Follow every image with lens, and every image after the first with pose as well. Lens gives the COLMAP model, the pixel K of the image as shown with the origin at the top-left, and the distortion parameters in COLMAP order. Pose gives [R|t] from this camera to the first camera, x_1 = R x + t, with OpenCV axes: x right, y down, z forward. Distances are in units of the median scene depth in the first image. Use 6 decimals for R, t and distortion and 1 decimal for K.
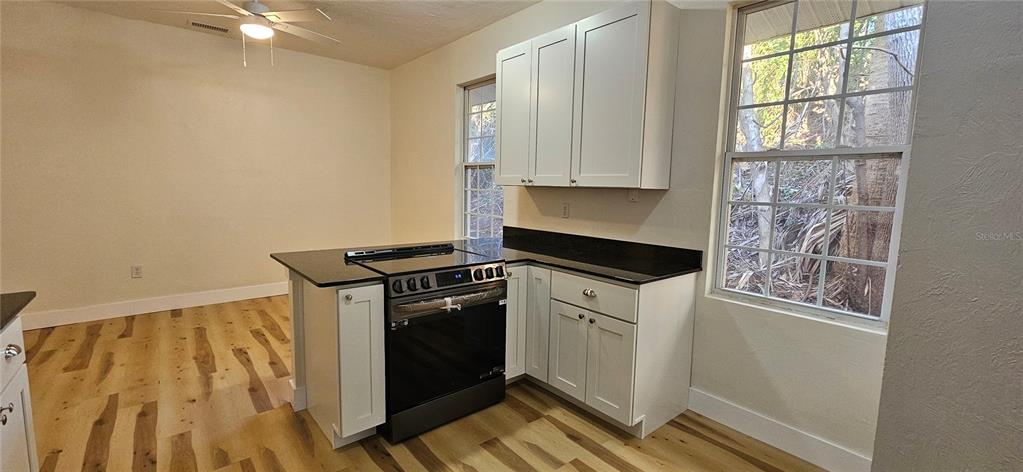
lens RADIAL K [[422.6, 0, 513.2], [0, 422.6, 235.9], [0, 0, 1]] dist [0.000813, 0.001577]
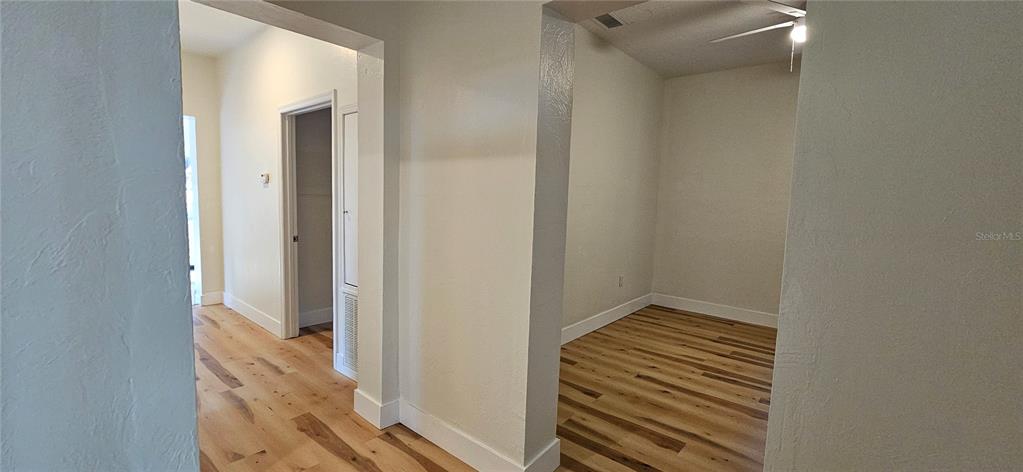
lens RADIAL K [[422.6, 0, 511.7], [0, 422.6, 240.2], [0, 0, 1]] dist [0.000813, 0.001577]
pose [[0.986271, -0.020131, 0.163901, -1.702524], [0.018814, 0.999777, 0.009582, -0.113900], [-0.164058, -0.006367, 0.986430, 0.277751]]
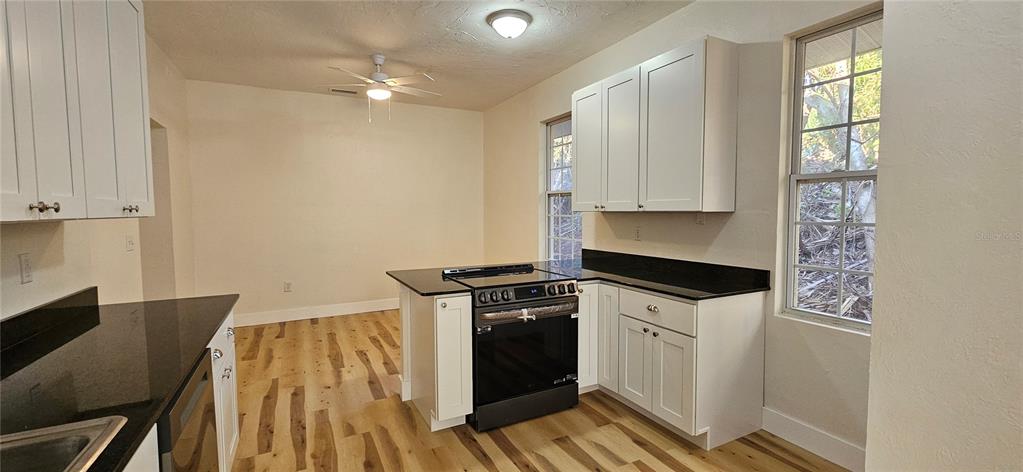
lens RADIAL K [[422.6, 0, 515.4], [0, 422.6, 239.3], [0, 0, 1]] dist [0.000813, 0.001577]
pose [[0.976354, -0.009960, -0.215947, 0.064472], [-0.000932, 0.998735, -0.050275, 0.010999], [0.216174, 0.049288, 0.975110, -0.131832]]
